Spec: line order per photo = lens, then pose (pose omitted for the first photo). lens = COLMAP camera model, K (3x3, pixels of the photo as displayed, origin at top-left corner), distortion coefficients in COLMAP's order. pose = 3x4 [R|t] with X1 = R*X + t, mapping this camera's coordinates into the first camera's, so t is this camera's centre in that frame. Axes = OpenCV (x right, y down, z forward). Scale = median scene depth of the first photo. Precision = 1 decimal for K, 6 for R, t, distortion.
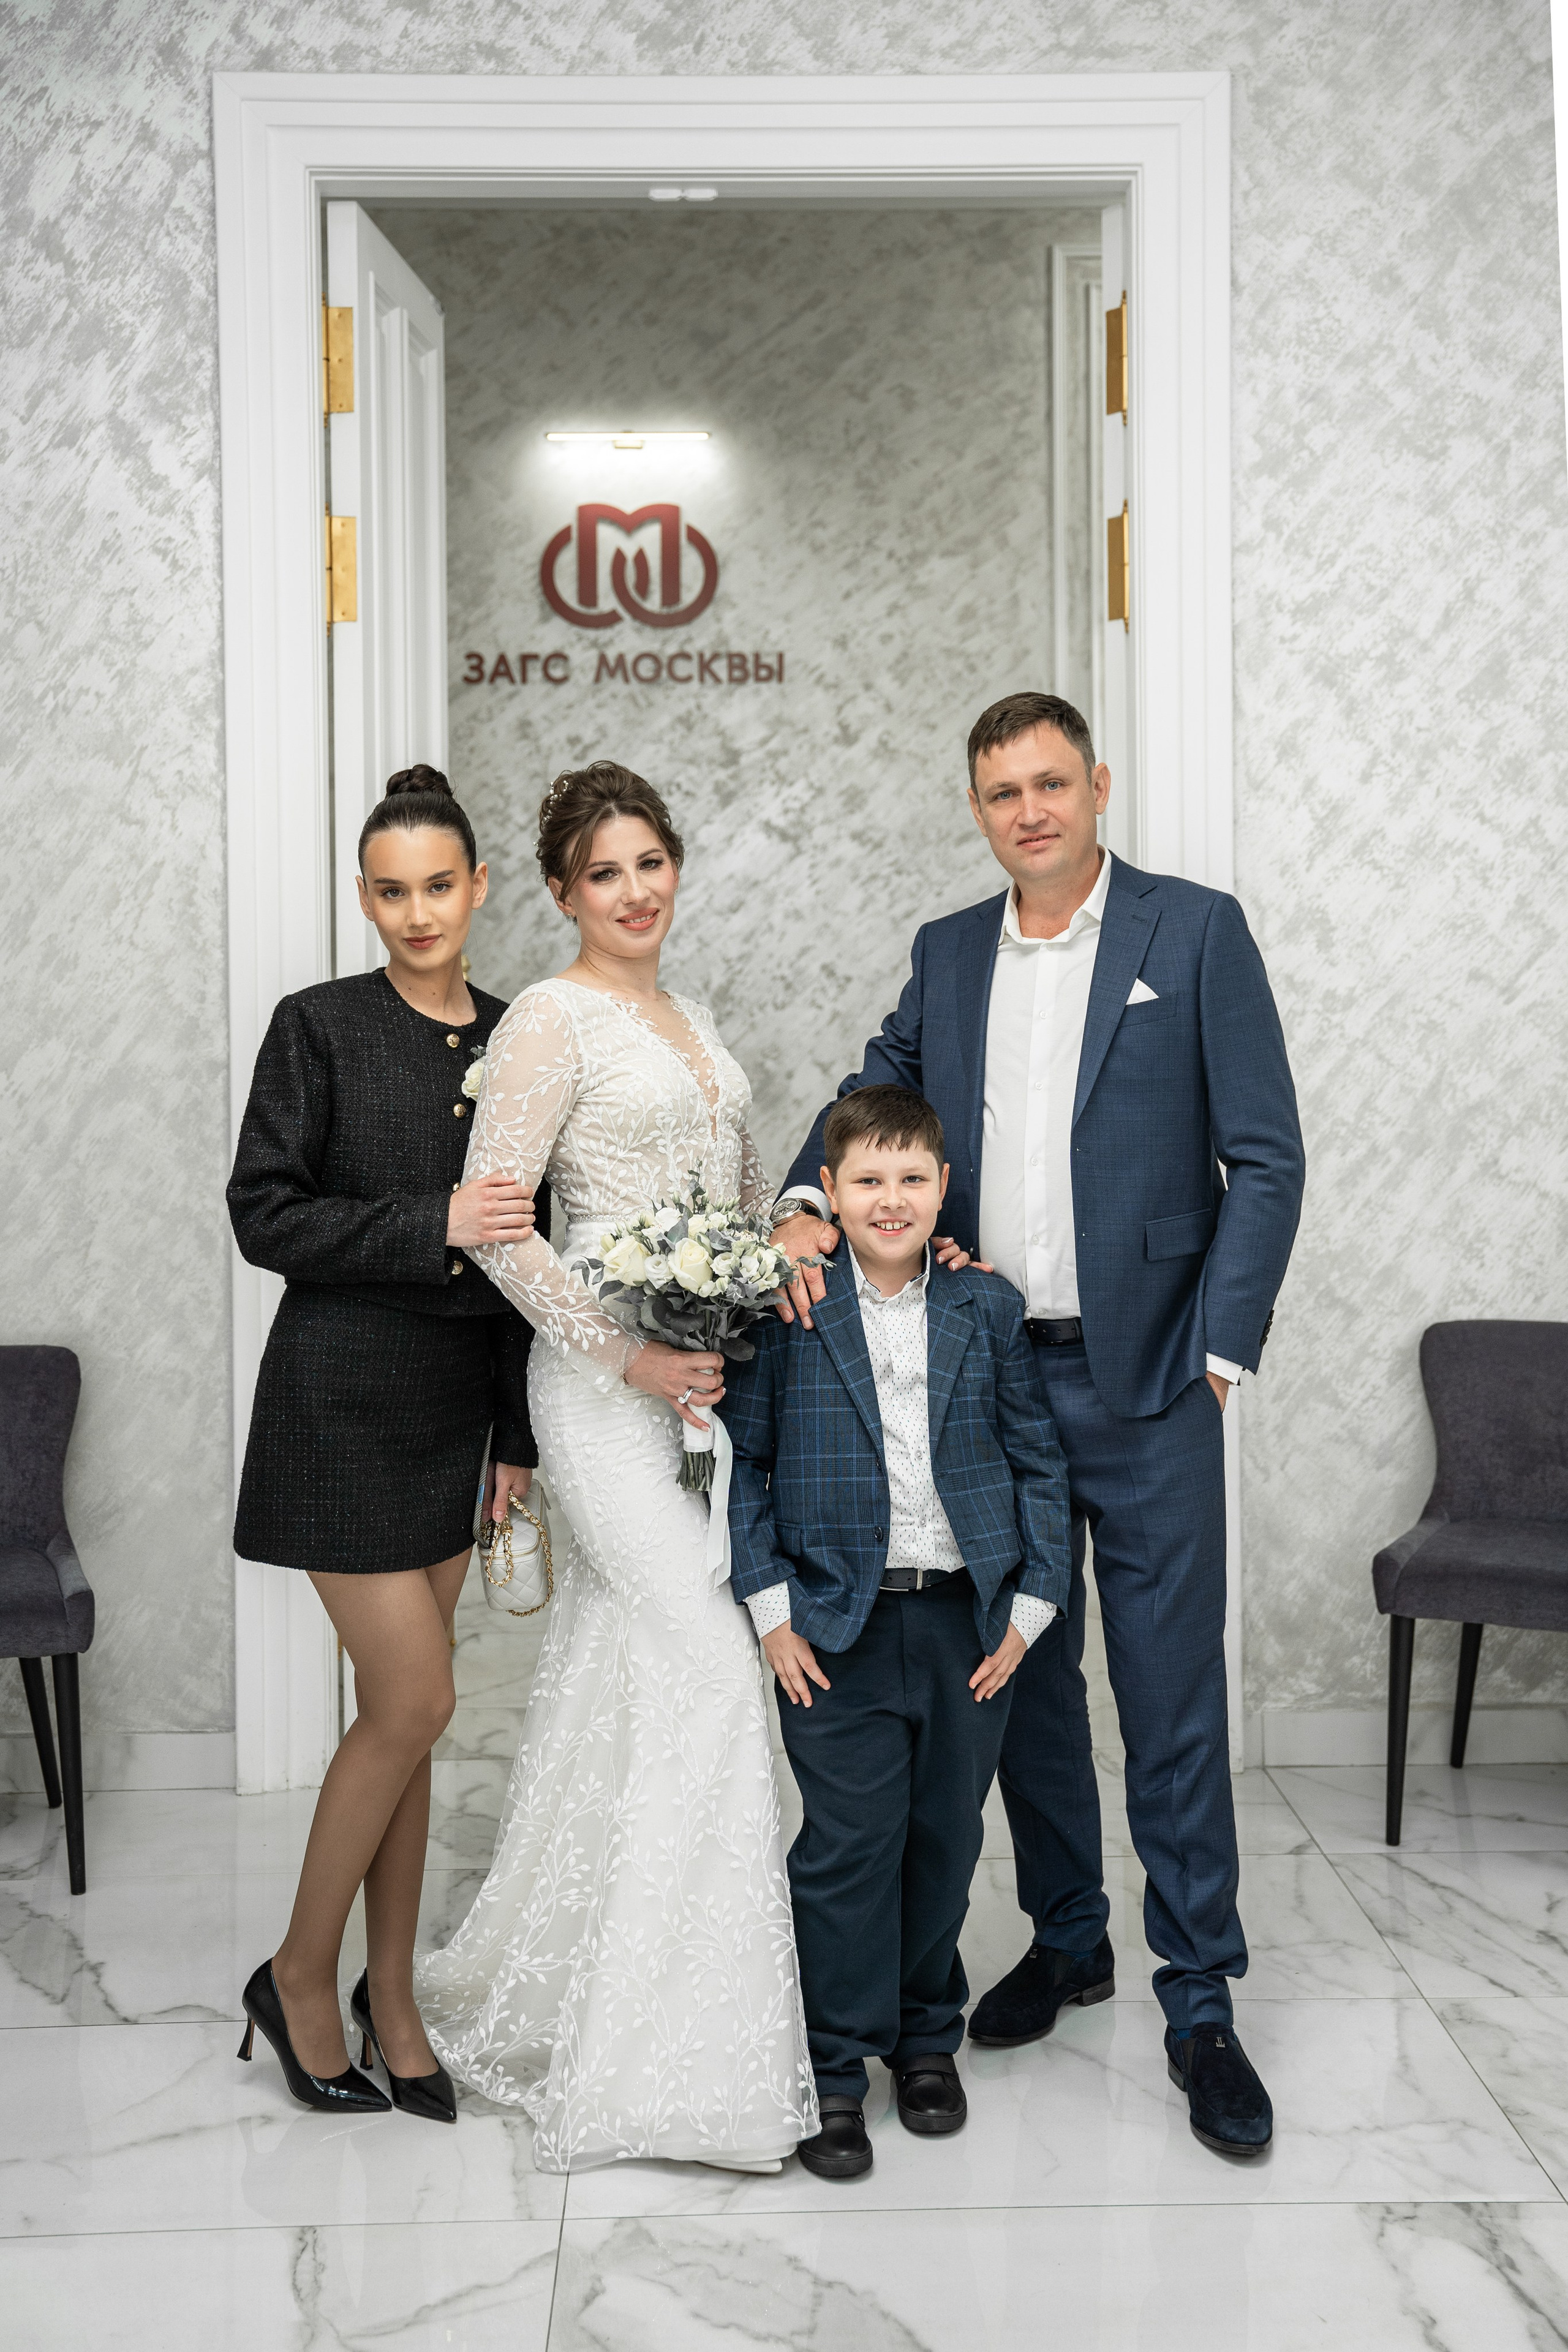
lens RADIAL K [[2477.8, 0, 810.7], [0, 2477.8, 1111.8], [0, 0, 1]] dist [0.071064, 0.000000]
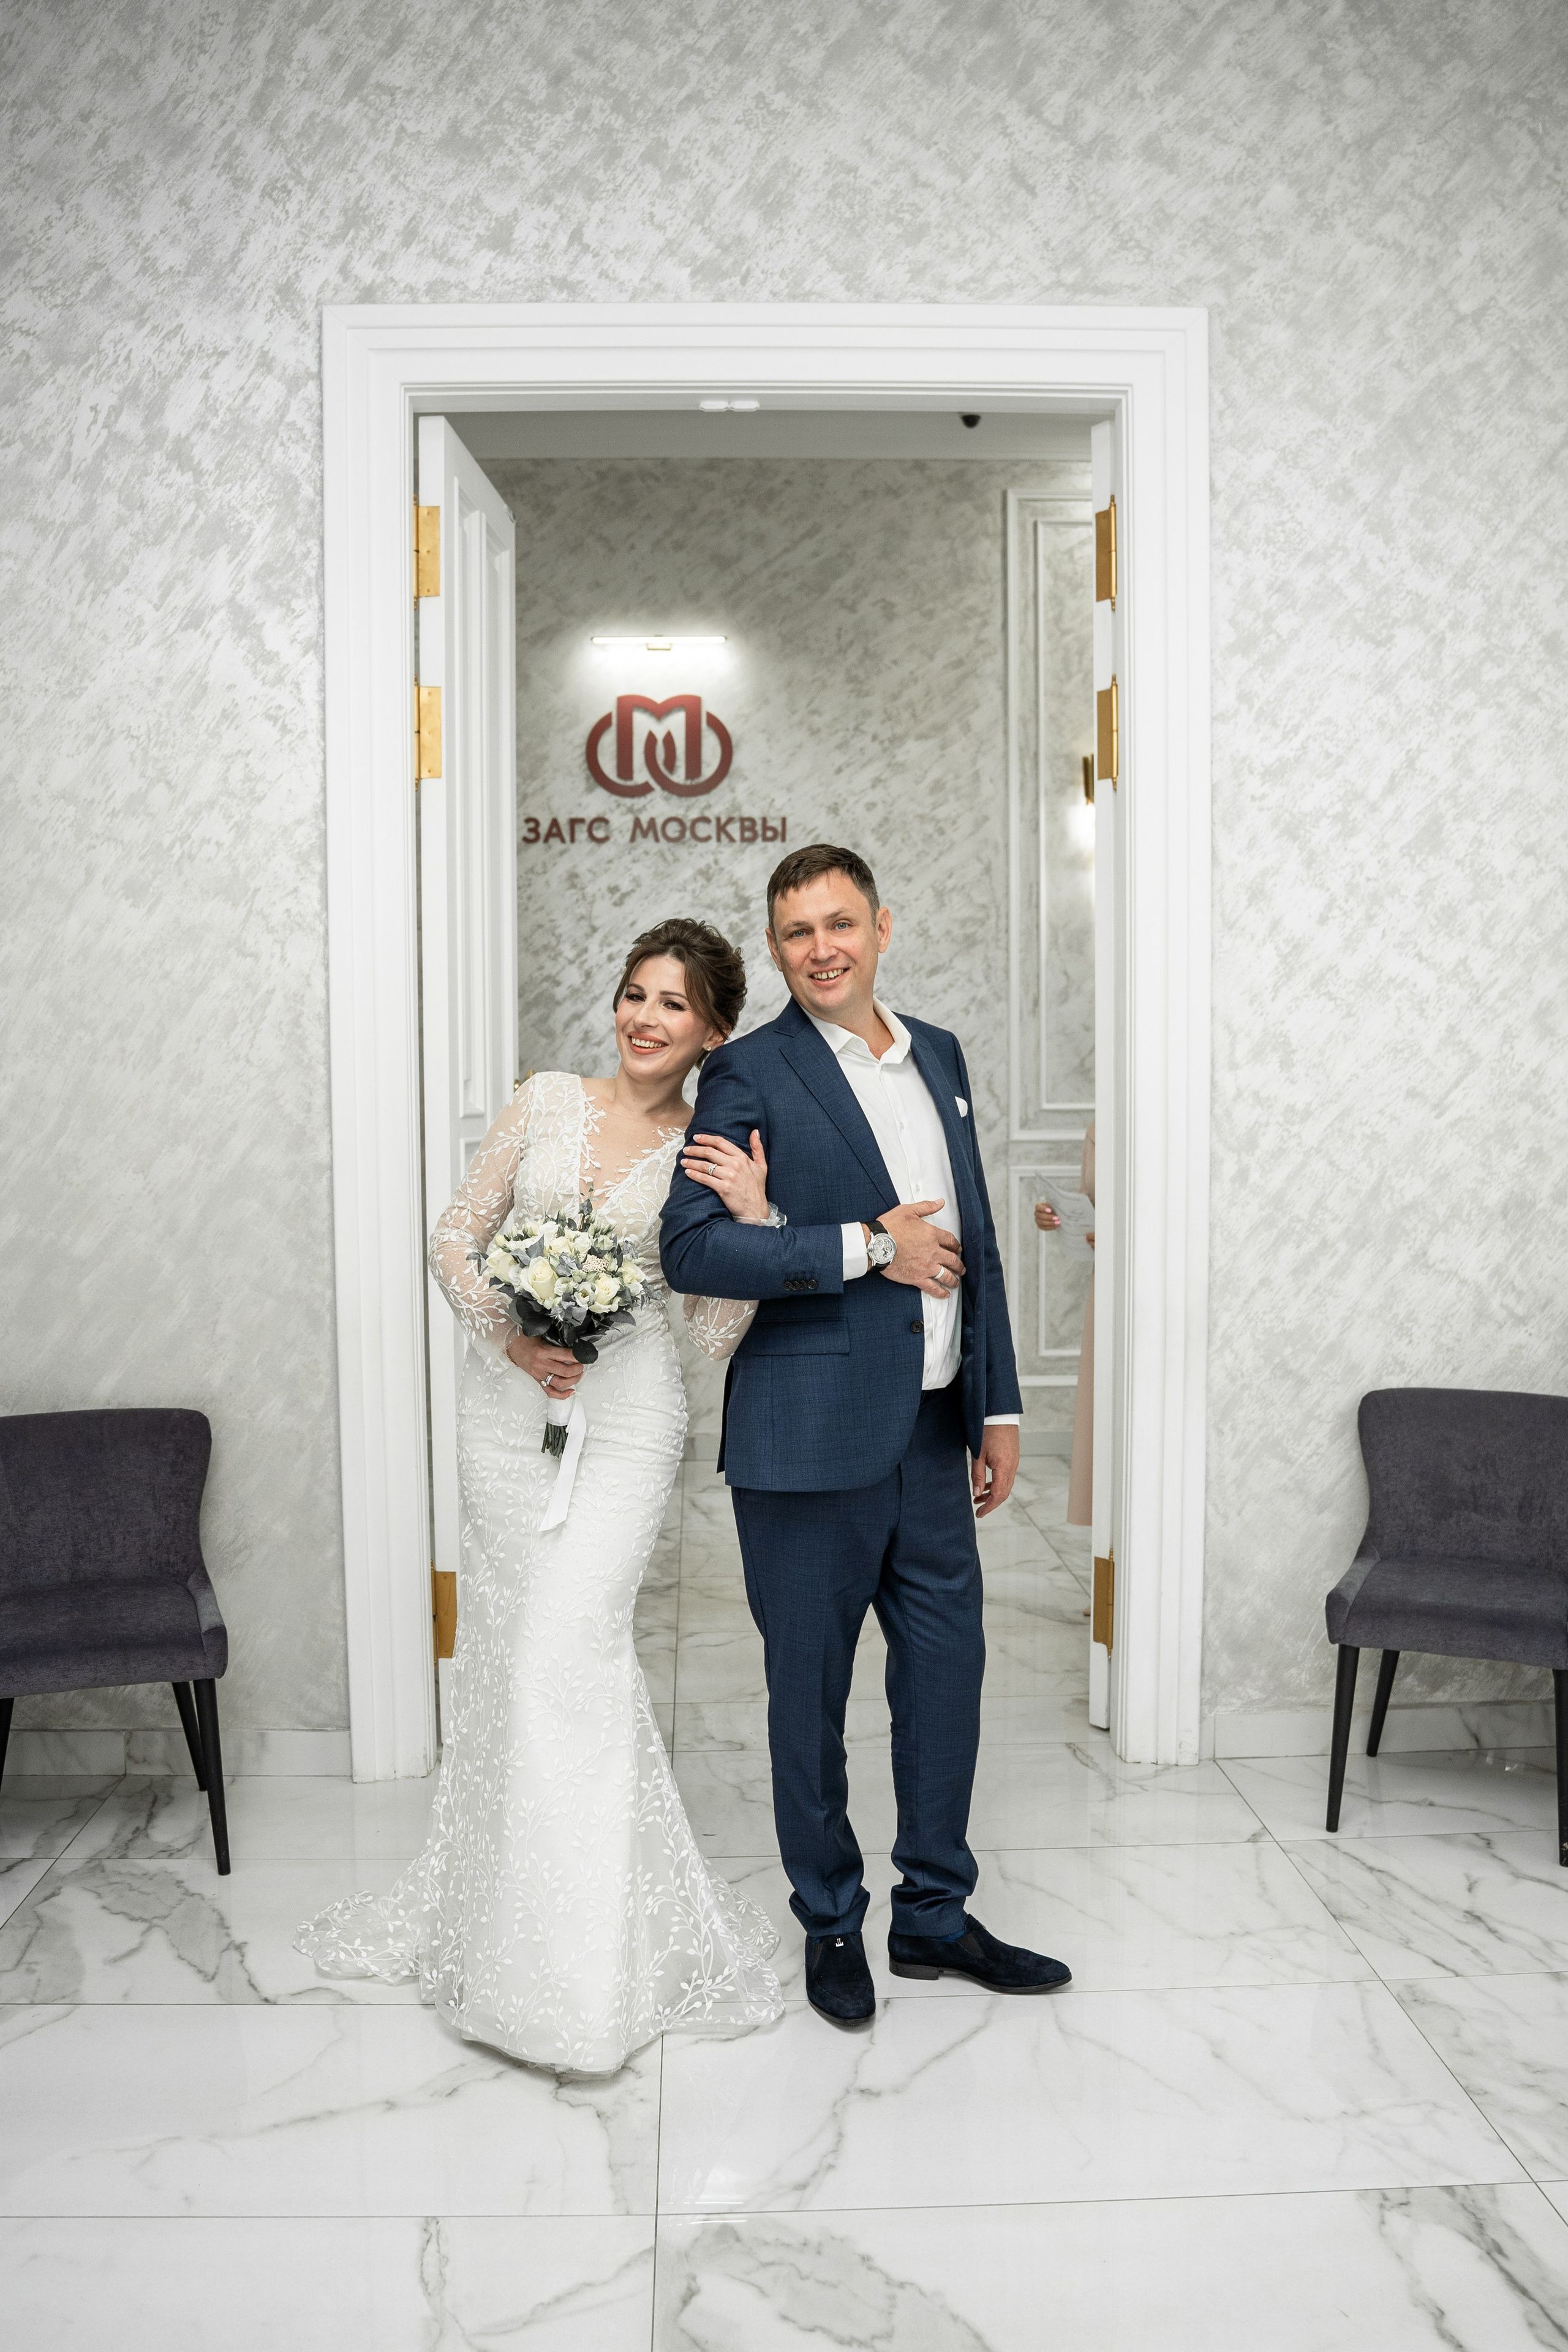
lens RADIAL K [[1889.8, 0, 804.3], [0, 1889.8, 1322.9], [0, 0, 1]] dist [-0.097150, 0.022418]
pose [[0.999899, 0.001491, 0.014129, -0.027346], [-0.002528, 0.997281, 0.073645, -0.011111], [-0.013981, -0.073673, 0.997184, 0.124697]]
